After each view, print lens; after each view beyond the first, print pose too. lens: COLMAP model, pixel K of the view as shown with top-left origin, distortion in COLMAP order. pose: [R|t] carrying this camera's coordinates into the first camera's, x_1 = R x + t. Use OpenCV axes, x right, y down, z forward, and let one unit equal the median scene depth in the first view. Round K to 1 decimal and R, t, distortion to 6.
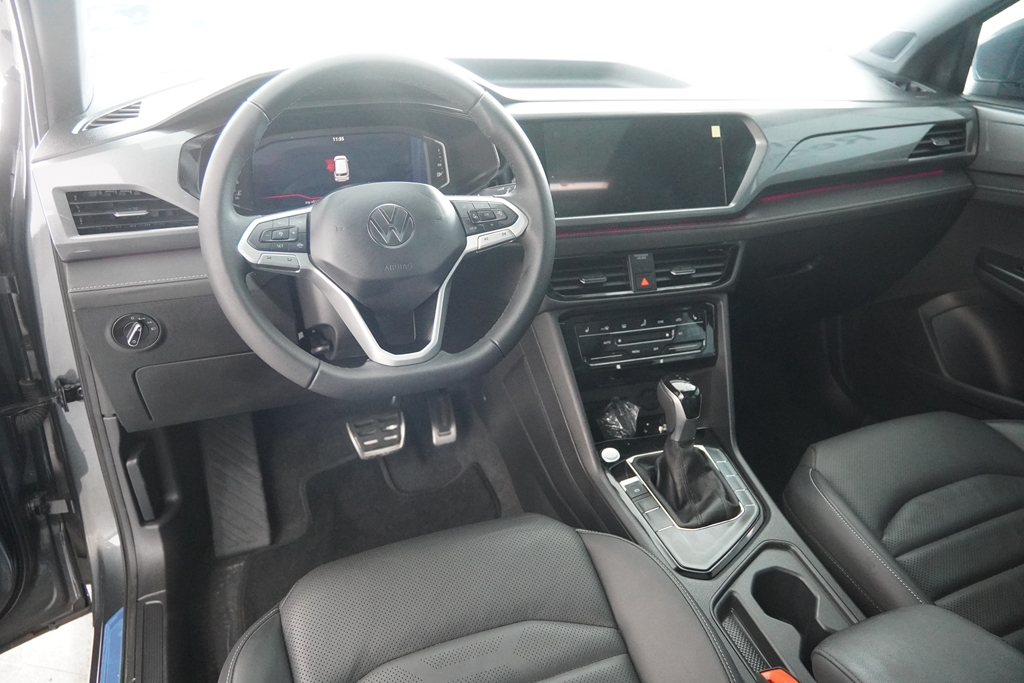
lens RADIAL K [[762.1, 0, 505.4], [0, 762.1, 338.4], [0, 0, 1]] dist [-0.139653, 0.088552]
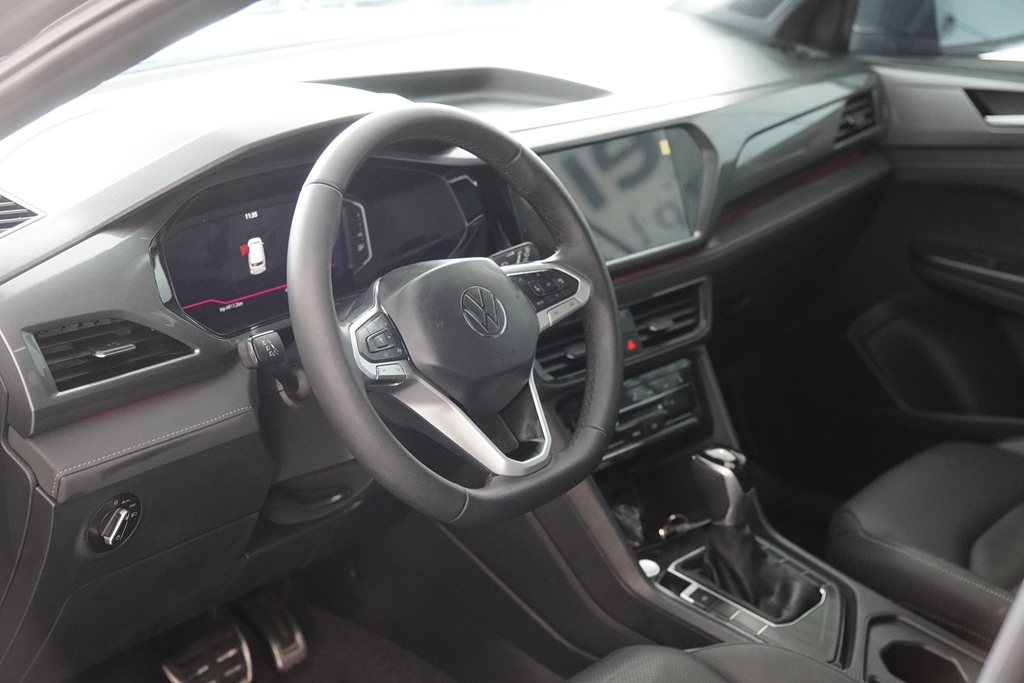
lens RADIAL K [[1570.1, 0, 505.5], [0, 1570.1, 340.1], [0, 0, 1]] dist [0.220391, 0.000000]
pose [[0.868084, -0.161031, 0.469574, -0.711240], [0.215420, 0.974417, -0.064081, -0.001688], [-0.447241, 0.156783, 0.880565, -0.398987]]
